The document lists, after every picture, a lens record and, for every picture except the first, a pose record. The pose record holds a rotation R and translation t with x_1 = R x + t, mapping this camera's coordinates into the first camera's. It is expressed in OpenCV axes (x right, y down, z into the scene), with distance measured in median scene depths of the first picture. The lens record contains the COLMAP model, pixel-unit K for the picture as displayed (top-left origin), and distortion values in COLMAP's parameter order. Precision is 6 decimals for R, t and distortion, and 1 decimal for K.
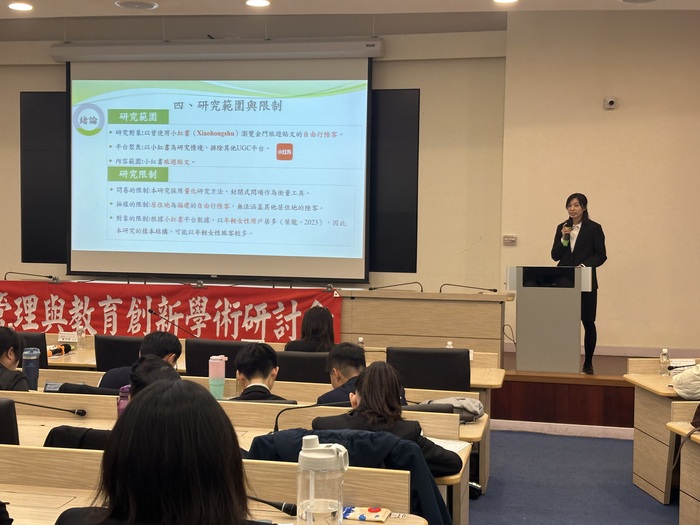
lens RADIAL K [[973.0, 0, 343.3], [0, 973.0, 258.7], [0, 0, 1]] dist [0.128131, 0.000000]
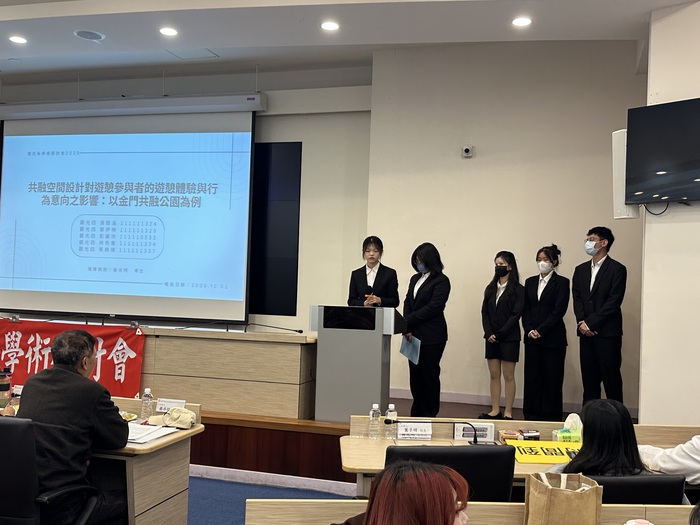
lens RADIAL K [[704.8, 0, 359.6], [0, 704.8, 268.5], [0, 0, 1]] dist [0.033044, 0.000000]
pose [[0.996036, 0.018711, -0.086964, 0.253866], [-0.024825, 0.997255, -0.069764, 0.016826], [0.085420, 0.071647, 0.993766, 0.316258]]
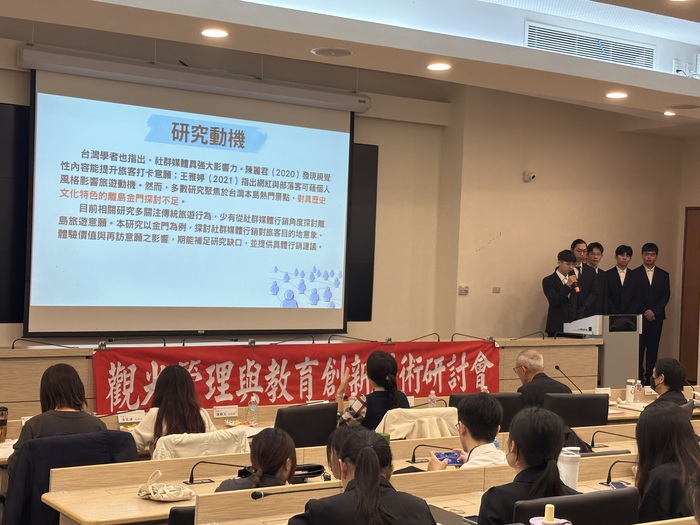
lens RADIAL K [[1110.5, 0, 347.7], [0, 1110.5, 265.3], [0, 0, 1]] dist [0.158185, 0.000000]
pose [[0.687005, 0.006280, 0.726626, -0.986968], [0.007235, 0.999854, -0.015481, -0.033119], [-0.726617, 0.015892, 0.686859, 0.249723]]
